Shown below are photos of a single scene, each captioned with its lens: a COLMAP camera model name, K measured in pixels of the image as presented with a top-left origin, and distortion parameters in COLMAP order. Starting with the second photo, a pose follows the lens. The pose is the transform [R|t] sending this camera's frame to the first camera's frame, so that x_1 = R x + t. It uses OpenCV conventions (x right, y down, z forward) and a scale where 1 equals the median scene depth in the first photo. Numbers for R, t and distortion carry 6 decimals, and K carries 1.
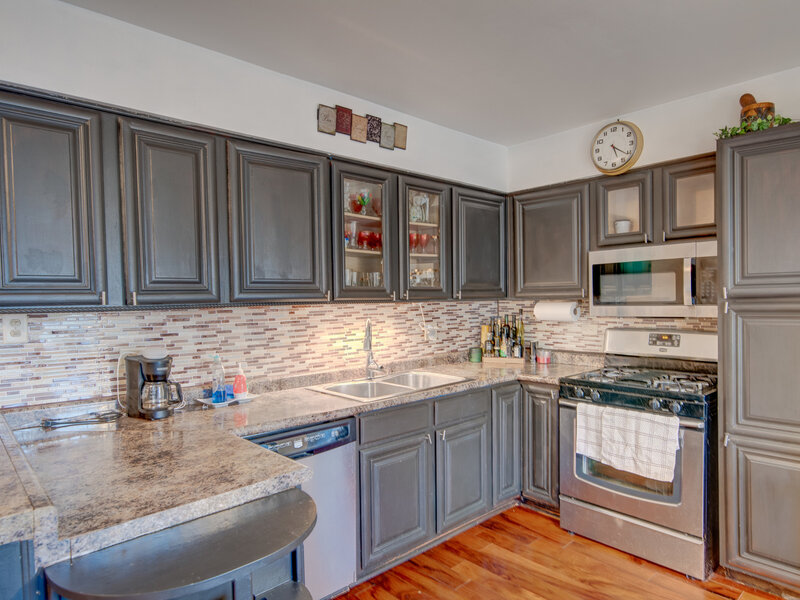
lens RADIAL K [[502.2, 0, 402.9], [0, 502.2, 310.1], [0, 0, 1]] dist [-0.001694, -0.001853]
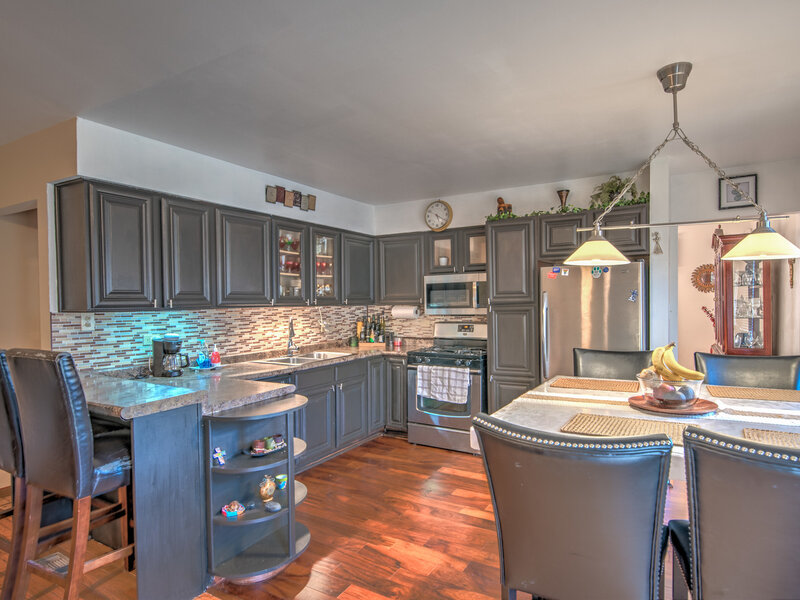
lens RADIAL K [[469.8, 0, 400.0], [0, 469.8, 300.0], [0, 0, 1]] dist [0.005816, 0.001176]
pose [[0.958577, 0.004730, 0.284793, -0.156701], [0.004282, 0.999510, -0.031013, 0.011723], [-0.284800, 0.030948, 0.958087, -0.491684]]
